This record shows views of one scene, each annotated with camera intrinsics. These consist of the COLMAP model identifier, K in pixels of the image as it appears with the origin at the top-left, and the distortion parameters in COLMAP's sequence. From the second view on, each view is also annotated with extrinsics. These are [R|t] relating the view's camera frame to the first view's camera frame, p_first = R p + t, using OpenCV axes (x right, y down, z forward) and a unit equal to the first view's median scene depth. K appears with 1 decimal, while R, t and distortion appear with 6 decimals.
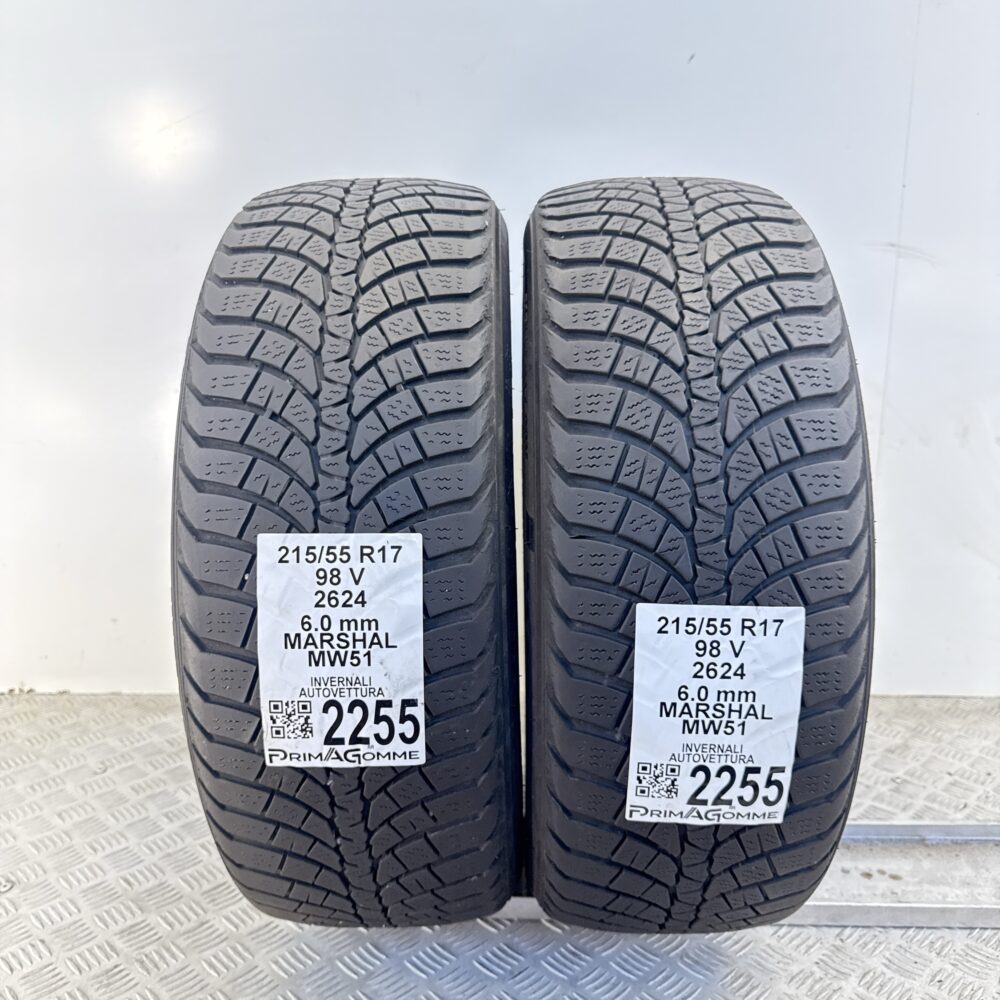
lens RADIAL K [[968.7, 0, 500.0], [0, 968.7, 500.0], [0, 0, 1]] dist [0.136511, -0.362250]
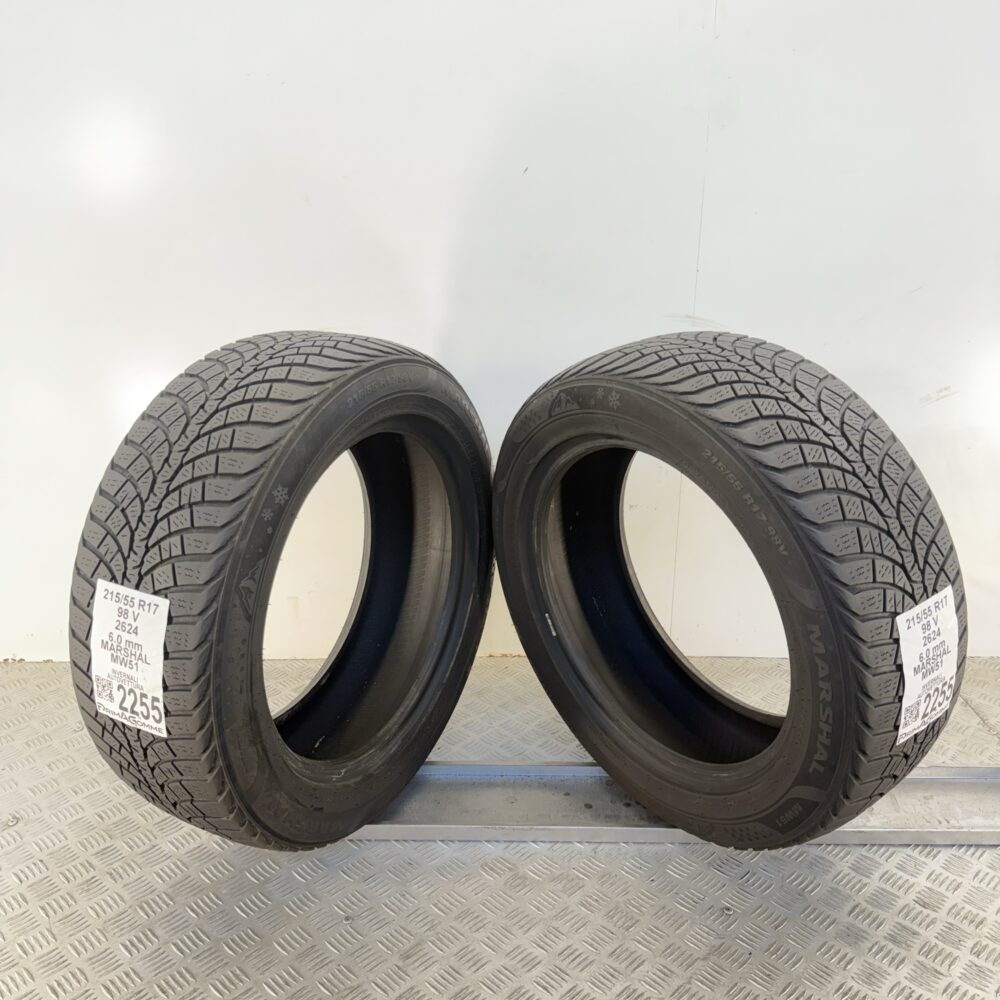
lens RADIAL K [[968.7, 0, 500.0], [0, 968.7, 500.0], [0, 0, 1]] dist [0.136511, -0.362250]
pose [[0.887568, 0.190252, -0.419556, 1.052523], [-0.167494, 0.981681, 0.090821, -0.367757], [0.429149, -0.010336, 0.903175, -0.234088]]
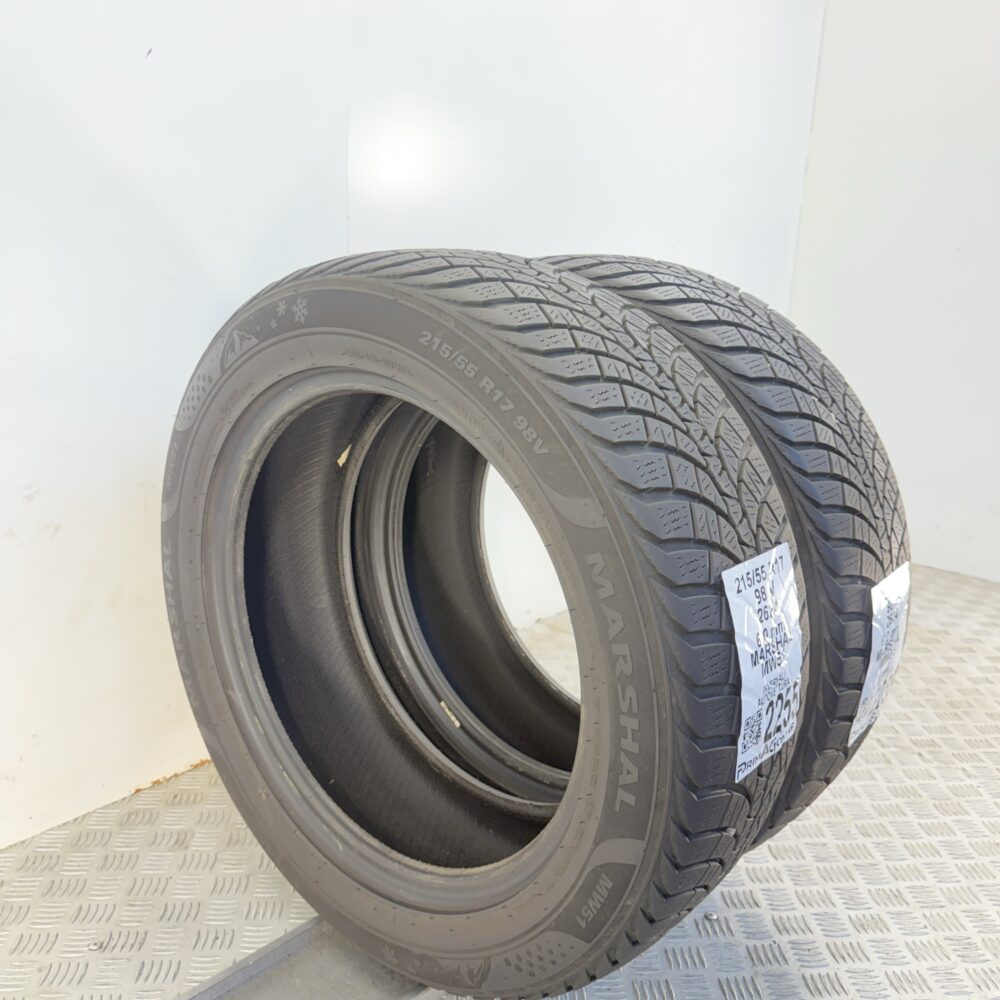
lens RADIAL K [[968.7, 0, 500.0], [0, 968.7, 500.0], [0, 0, 1]] dist [0.136511, -0.362250]
pose [[0.638338, -0.171814, 0.750336, -1.207308], [0.205212, 0.977478, 0.049245, -0.149349], [-0.741898, 0.122543, 0.659219, 0.450084]]
